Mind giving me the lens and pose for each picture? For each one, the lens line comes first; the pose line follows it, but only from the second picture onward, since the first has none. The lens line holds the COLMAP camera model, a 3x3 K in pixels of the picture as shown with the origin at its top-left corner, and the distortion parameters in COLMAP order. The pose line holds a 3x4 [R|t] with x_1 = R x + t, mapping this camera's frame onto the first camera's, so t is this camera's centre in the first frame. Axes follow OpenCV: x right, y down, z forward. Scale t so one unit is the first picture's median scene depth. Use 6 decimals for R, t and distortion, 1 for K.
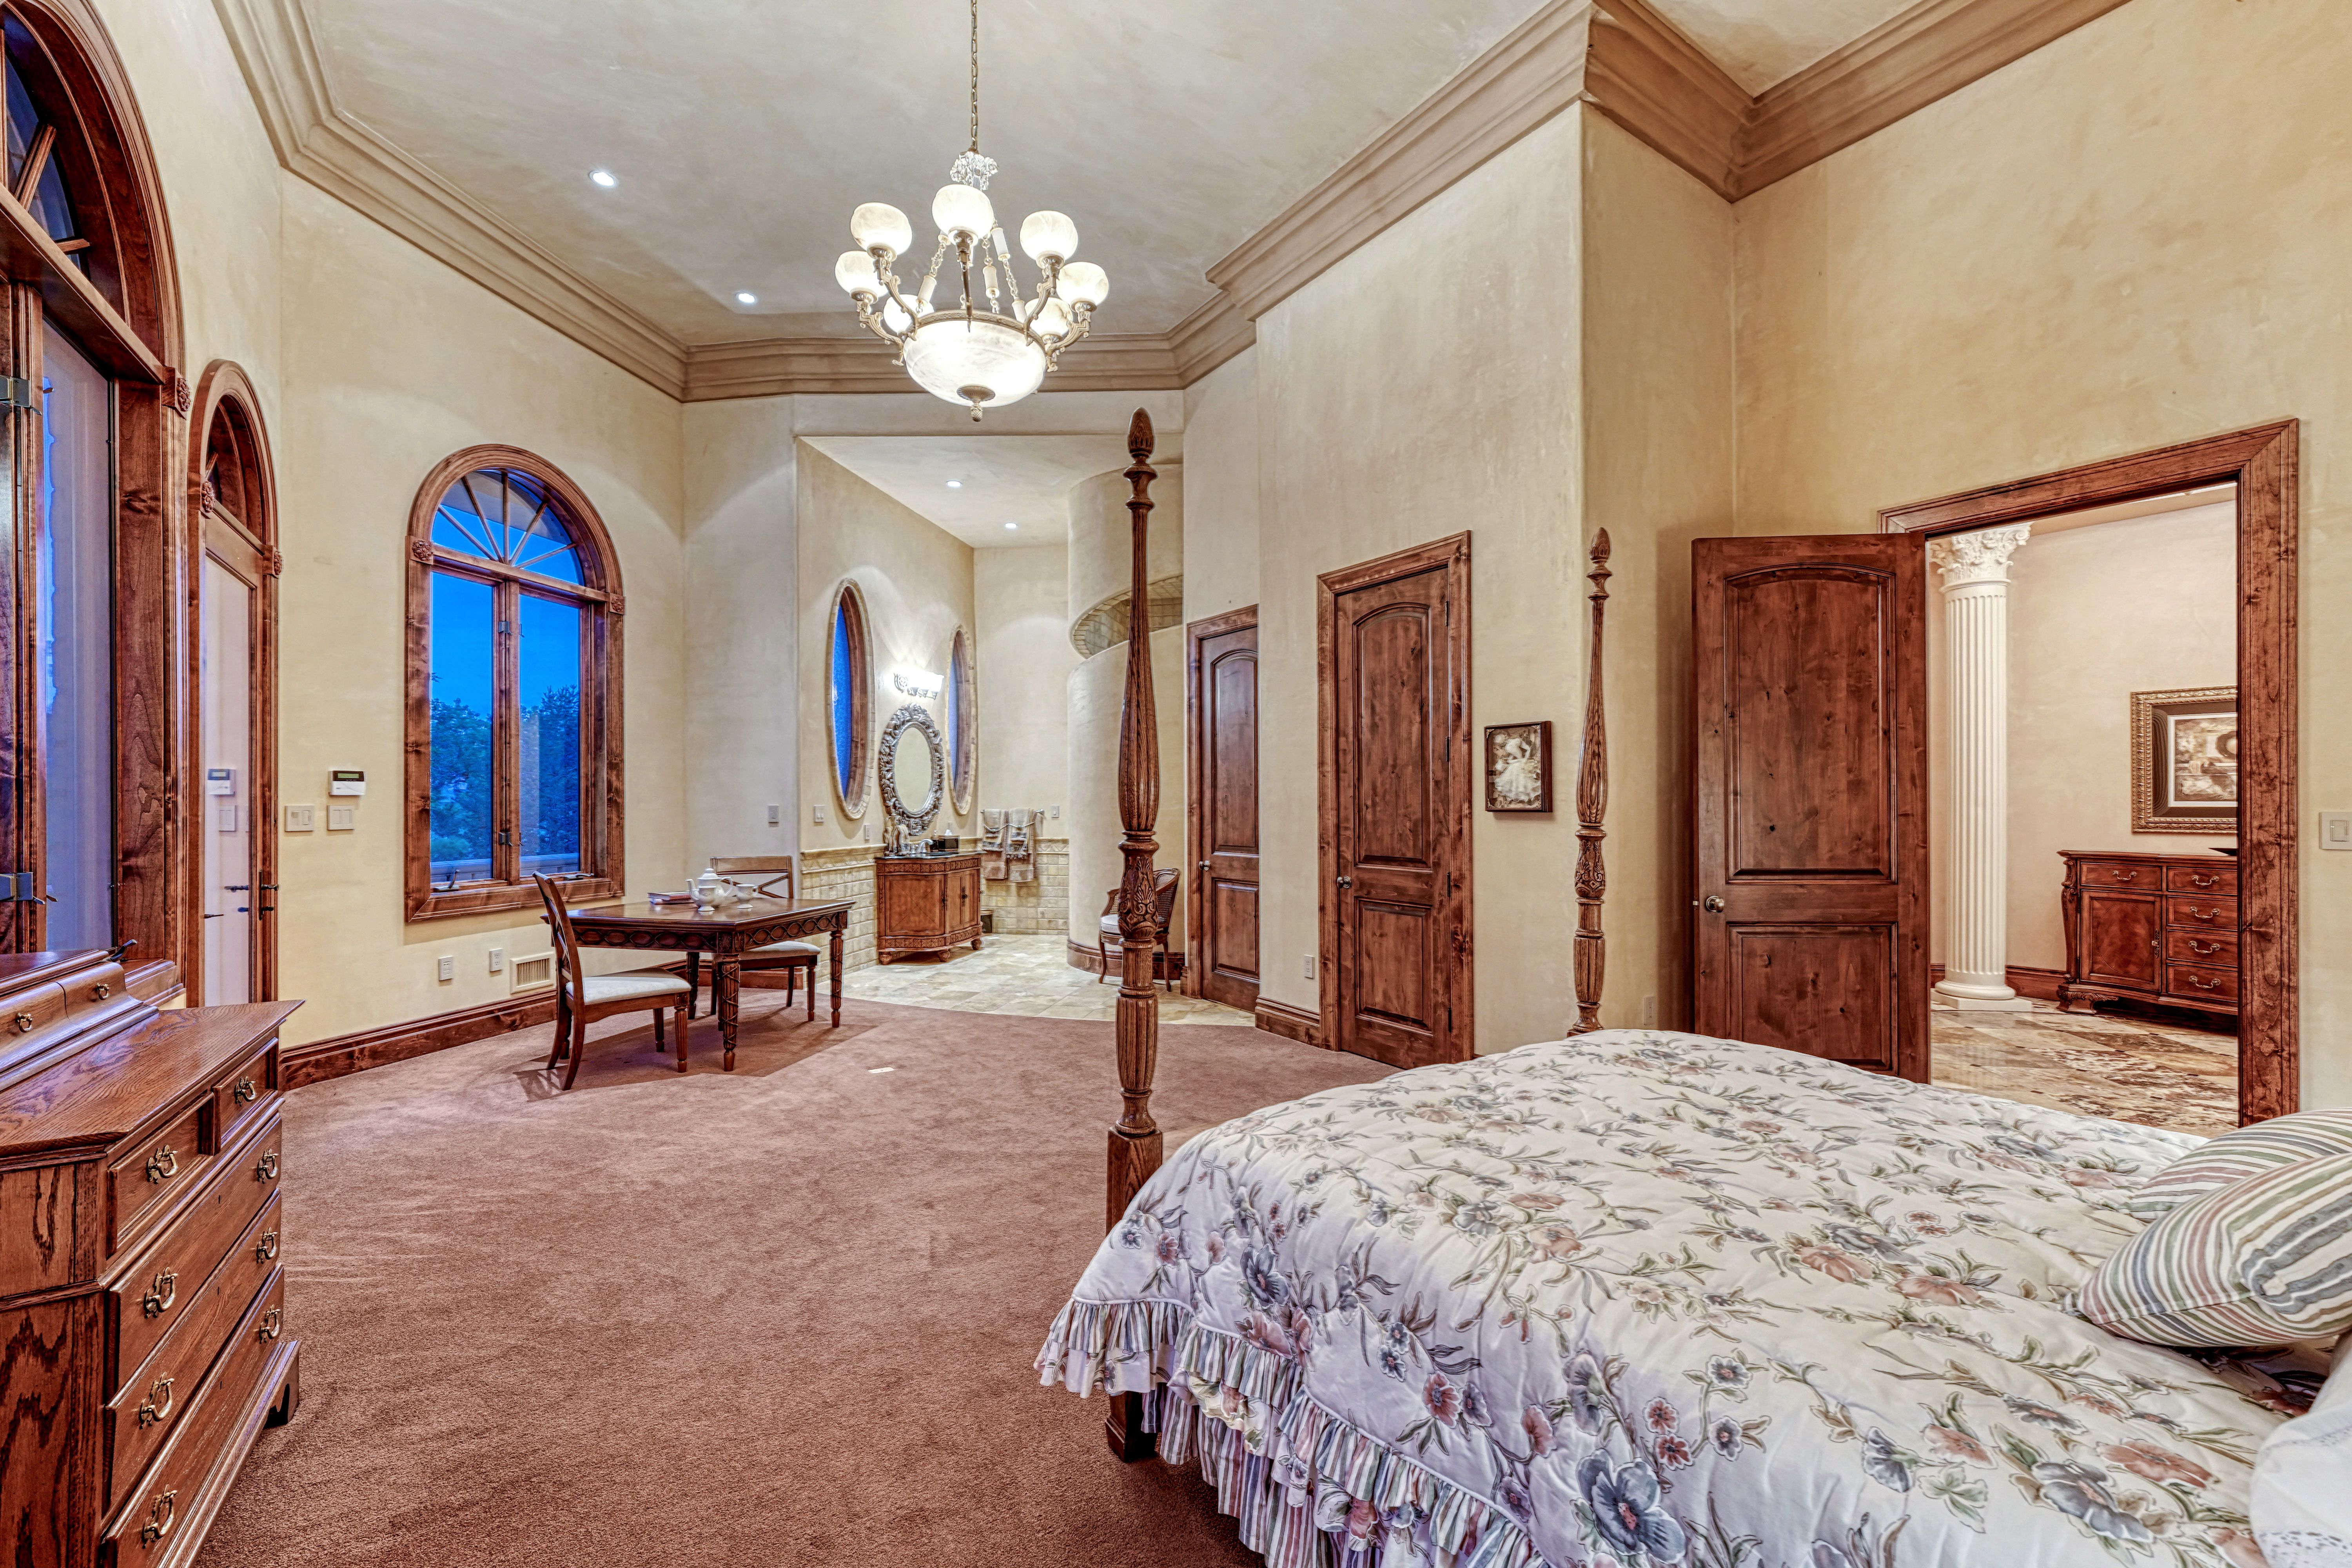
lens RADIAL K [[944.7, 0, 1178.0], [0, 944.7, 801.2], [0, 0, 1]] dist [-0.001142, -0.000180]
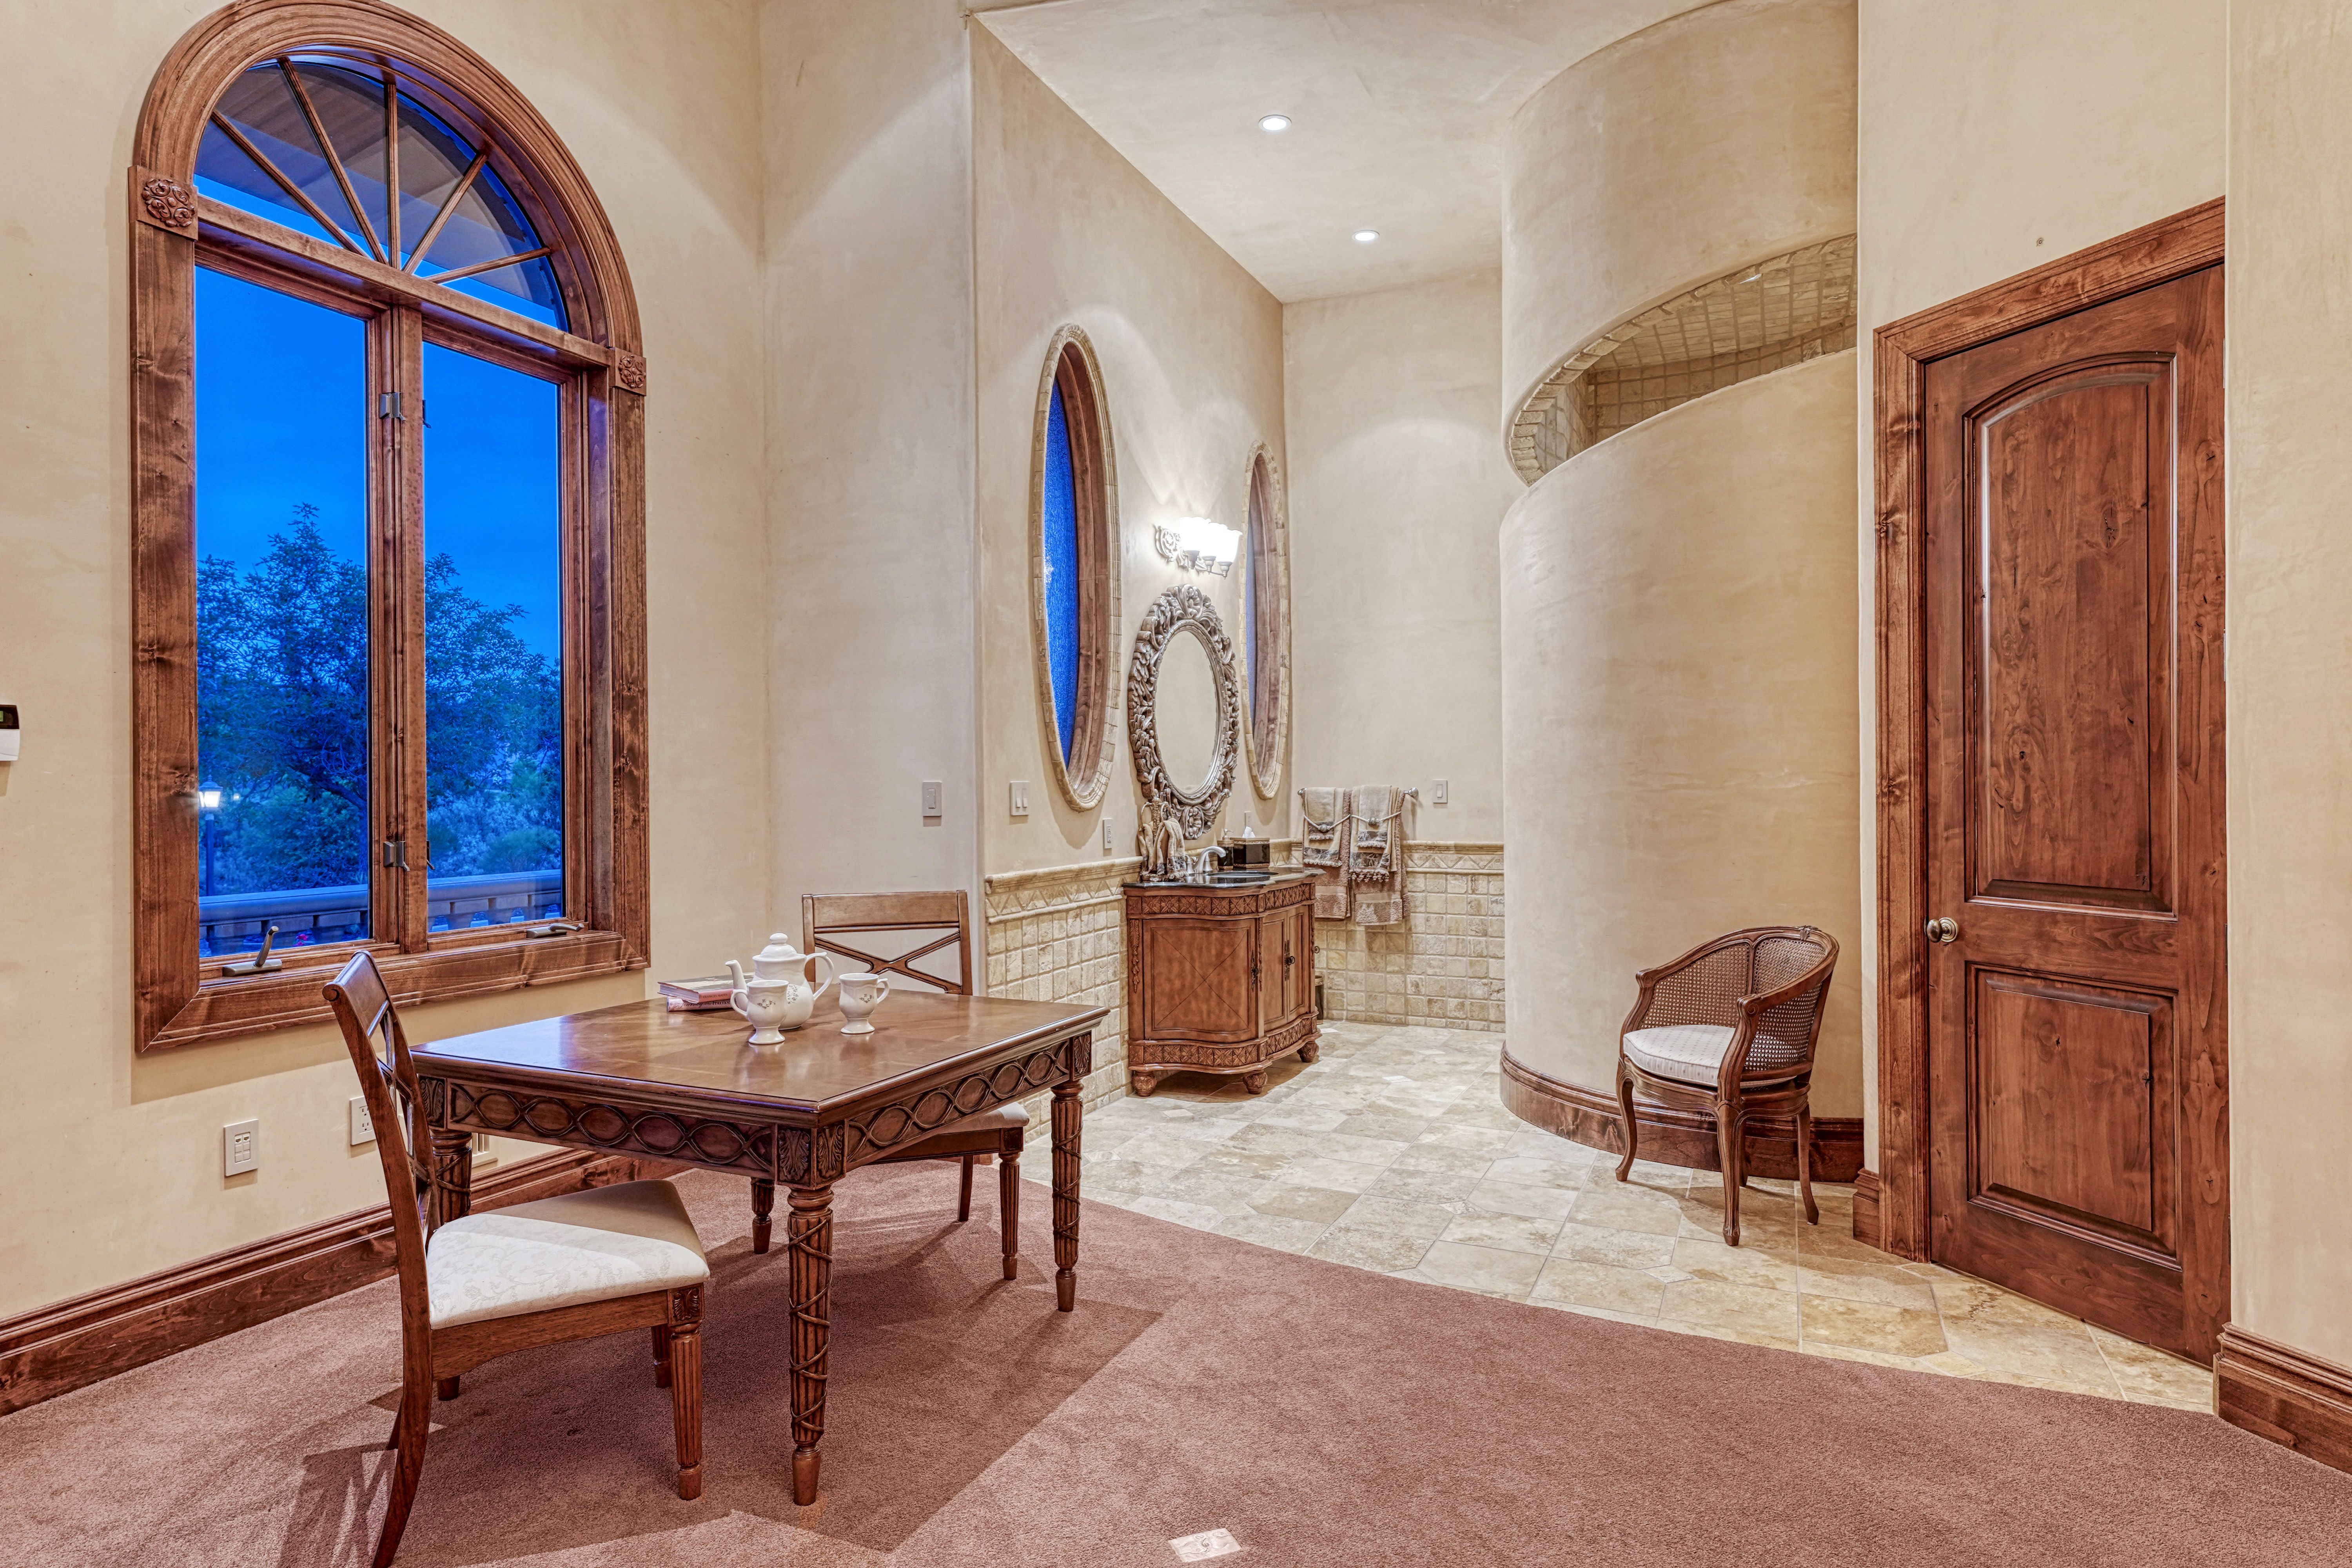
lens RADIAL K [[1287.1, 0, 1176.0], [0, 1287.1, 784.0], [0, 0, 1]] dist [0.015319, 0.000345]
pose [[0.973180, -0.002759, -0.230029, -0.149902], [0.004436, 0.999967, 0.006773, 0.001437], [0.230002, -0.007612, 0.973160, 0.374866]]
